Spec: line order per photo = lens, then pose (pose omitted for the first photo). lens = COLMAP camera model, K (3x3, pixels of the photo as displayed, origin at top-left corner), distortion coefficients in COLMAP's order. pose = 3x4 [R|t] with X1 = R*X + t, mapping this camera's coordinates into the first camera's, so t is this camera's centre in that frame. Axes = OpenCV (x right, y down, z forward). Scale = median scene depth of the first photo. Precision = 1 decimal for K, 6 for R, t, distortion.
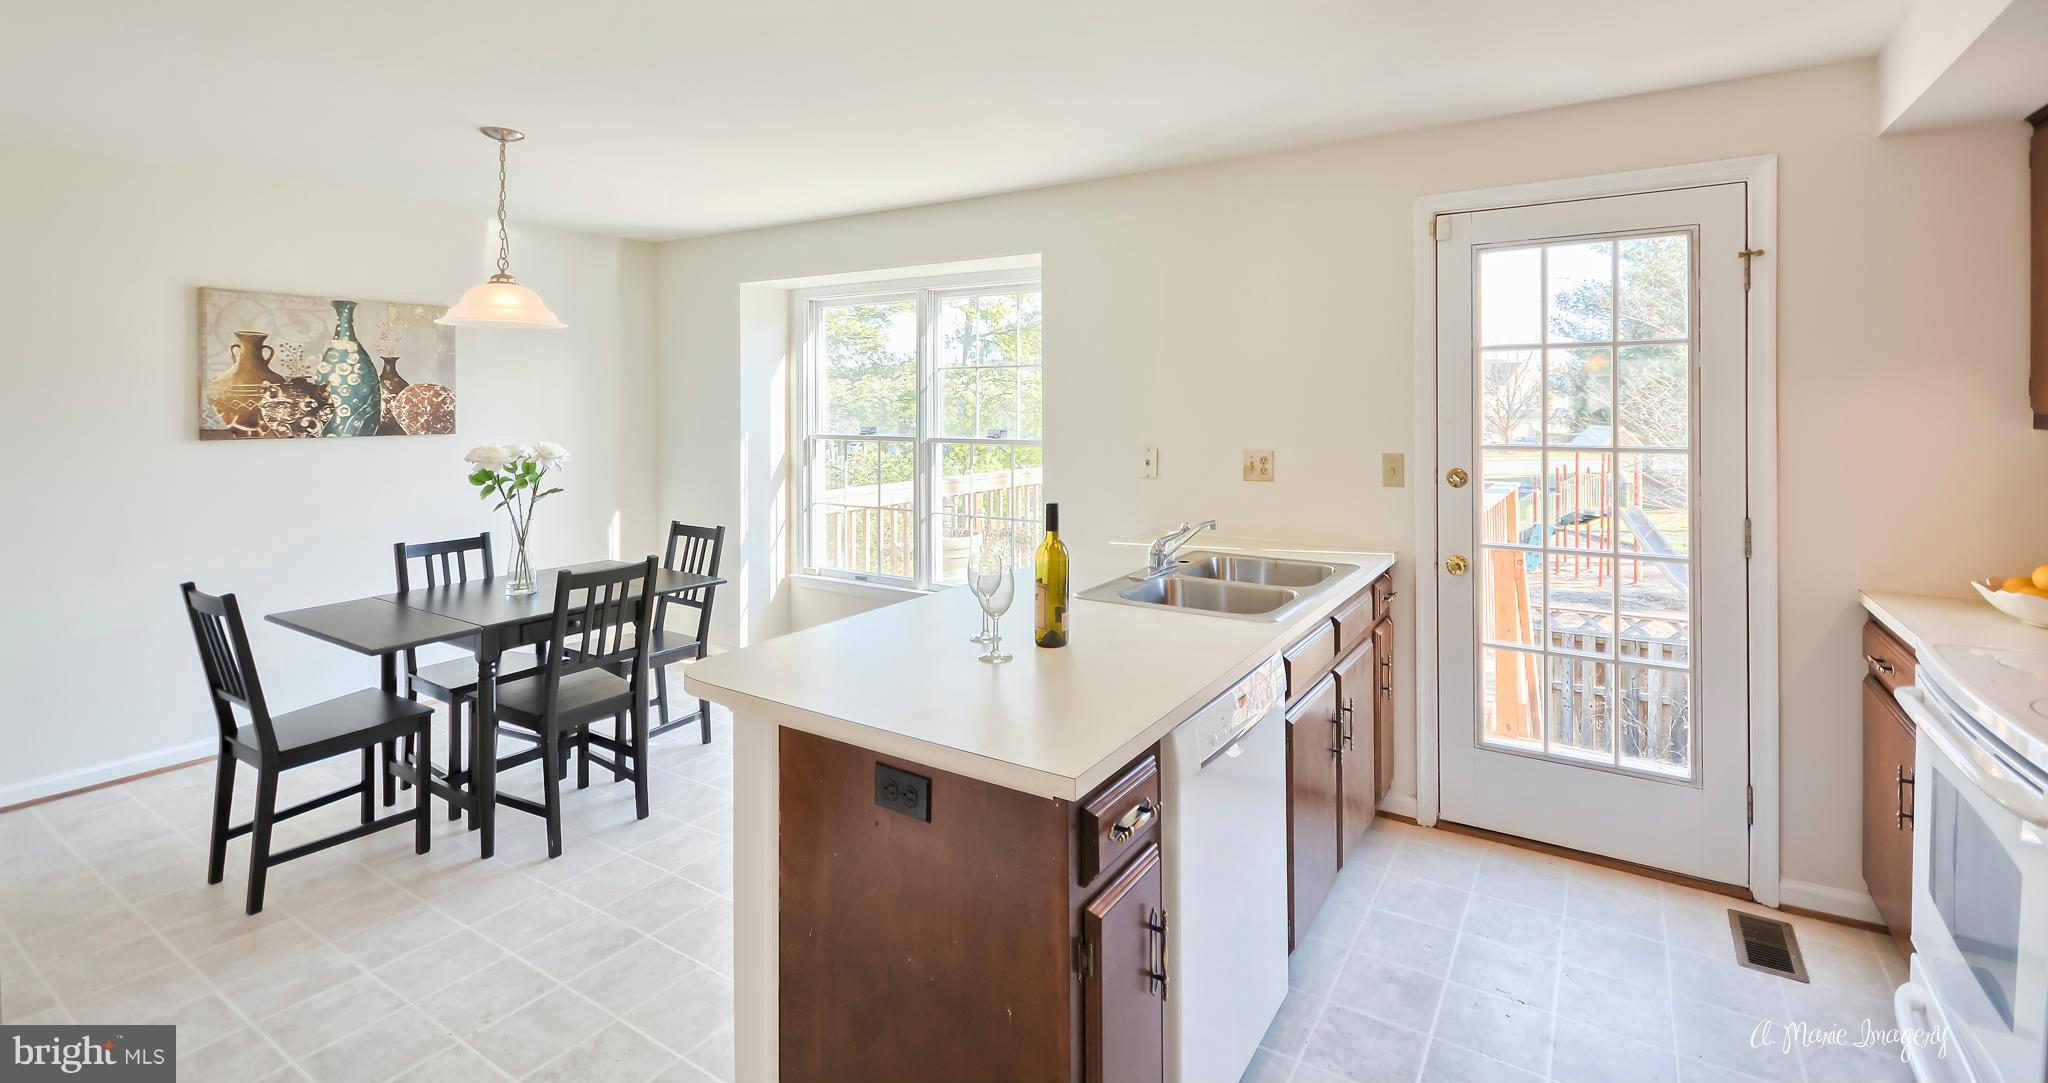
lens RADIAL K [[904.3, 0, 1033.0], [0, 904.3, 411.8], [0, 0, 1]] dist [0.009794, -0.001518]
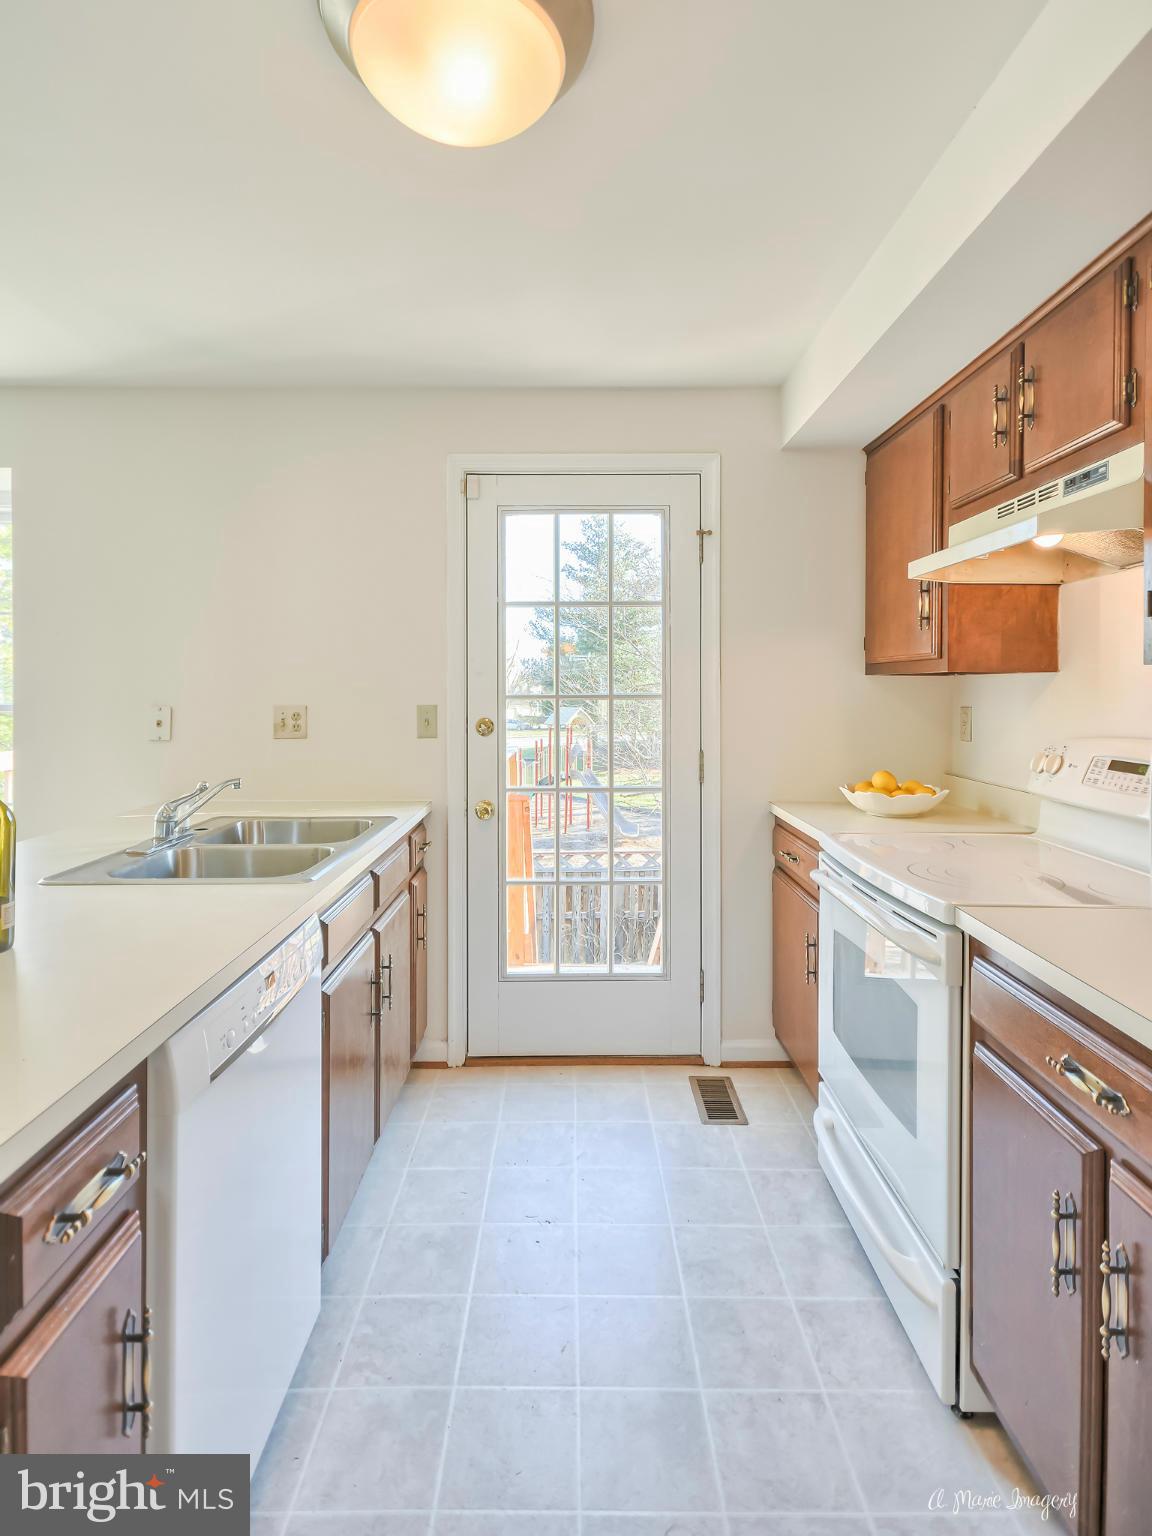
lens RADIAL K [[830.1, 0, 574.0], [0, 830.1, 696.1], [0, 0, 1]] dist [0.032709, 0.002660]
pose [[0.840166, 0.001227, 0.542327, 0.031471], [0.001255, 0.999990, -0.004206, 0.041128], [-0.542327, 0.004214, 0.840157, 0.132463]]
